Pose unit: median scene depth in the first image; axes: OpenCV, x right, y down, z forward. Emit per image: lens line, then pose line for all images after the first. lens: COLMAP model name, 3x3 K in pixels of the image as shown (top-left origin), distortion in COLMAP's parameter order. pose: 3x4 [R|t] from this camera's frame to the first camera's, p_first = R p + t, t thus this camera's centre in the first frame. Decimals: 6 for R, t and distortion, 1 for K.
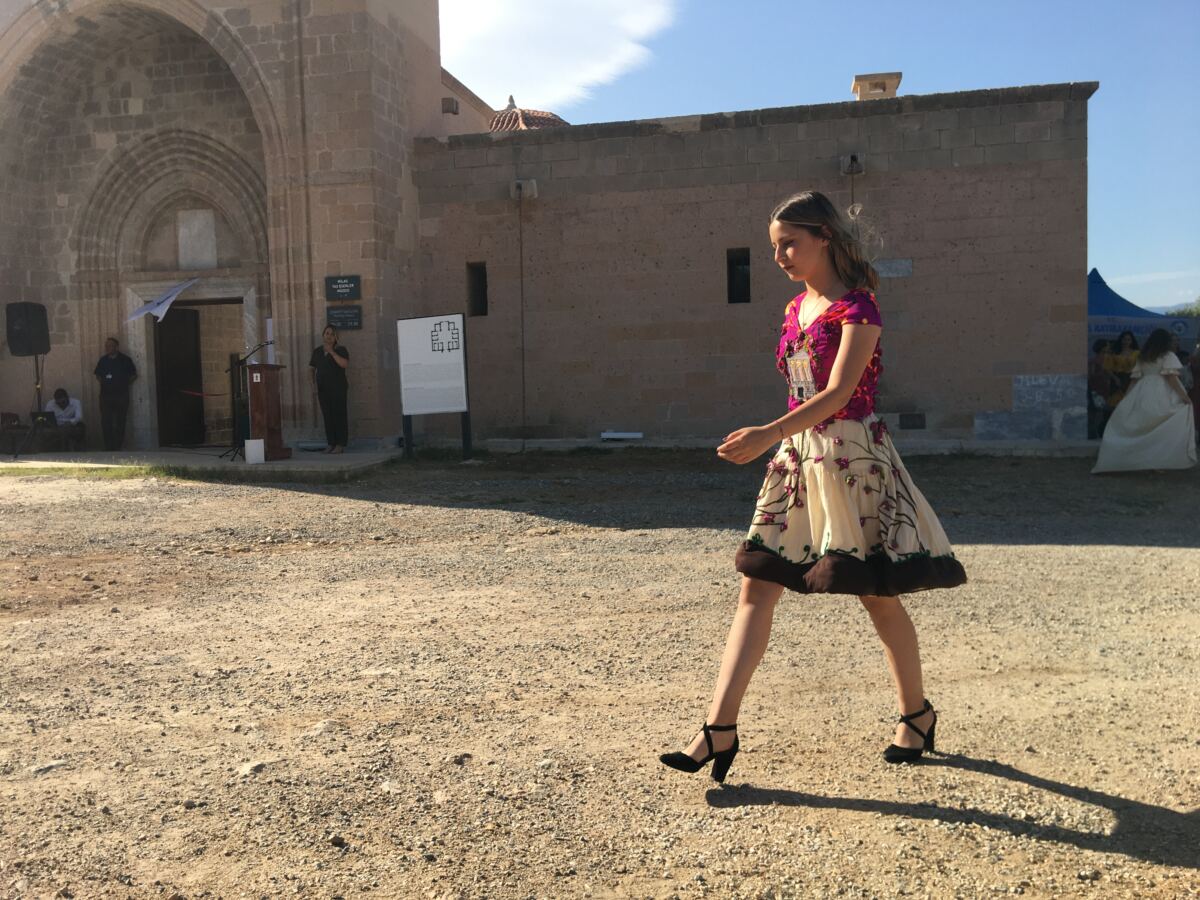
lens RADIAL K [[1051.3, 0, 600.0], [0, 1051.3, 450.0], [0, 0, 1]] dist [0.071513, -0.108463]
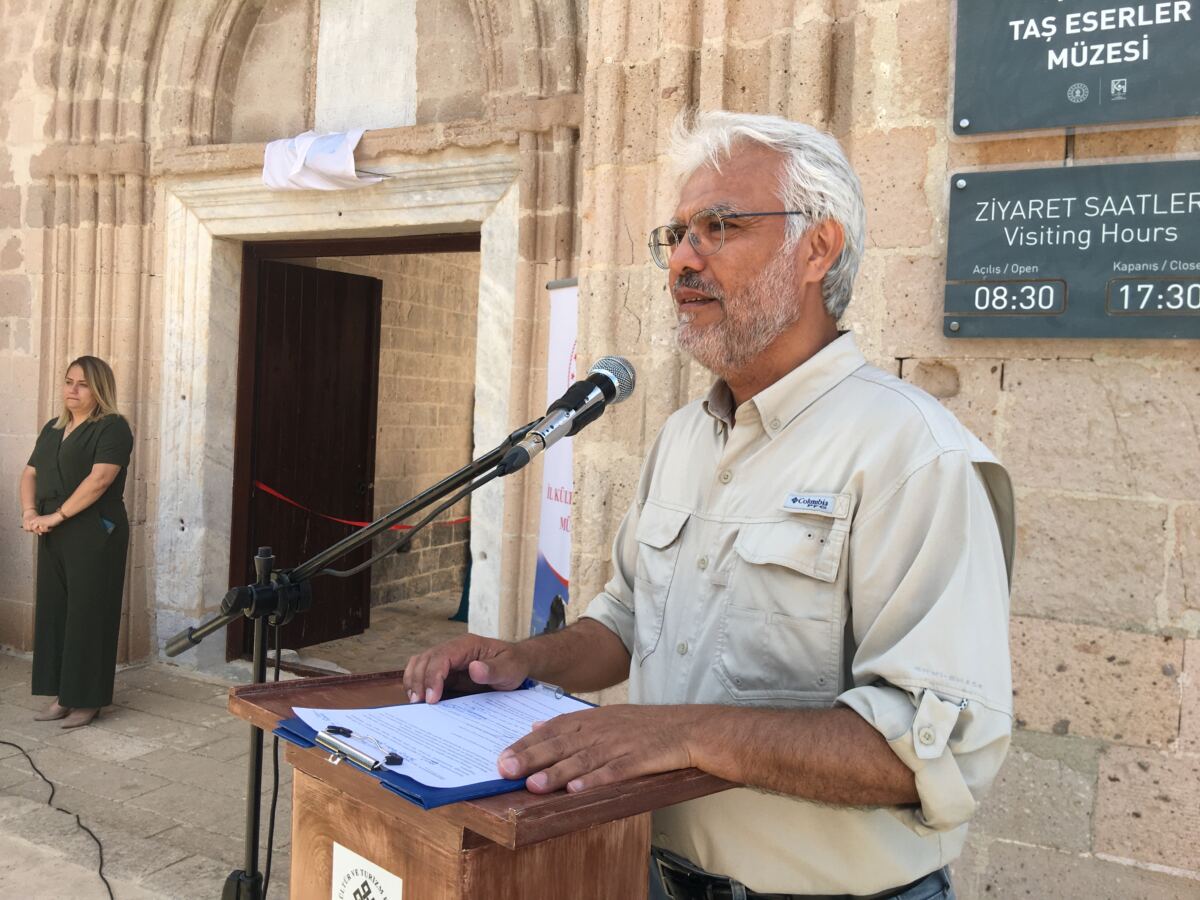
lens RADIAL K [[1051.3, 0, 600.0], [0, 1051.3, 450.0], [0, 0, 1]] dist [0.071513, -0.108463]
pose [[0.967156, 0.064940, -0.245748, -0.321800], [-0.068651, 0.997619, -0.006555, -0.113049], [0.244737, 0.023211, 0.969312, 1.021469]]
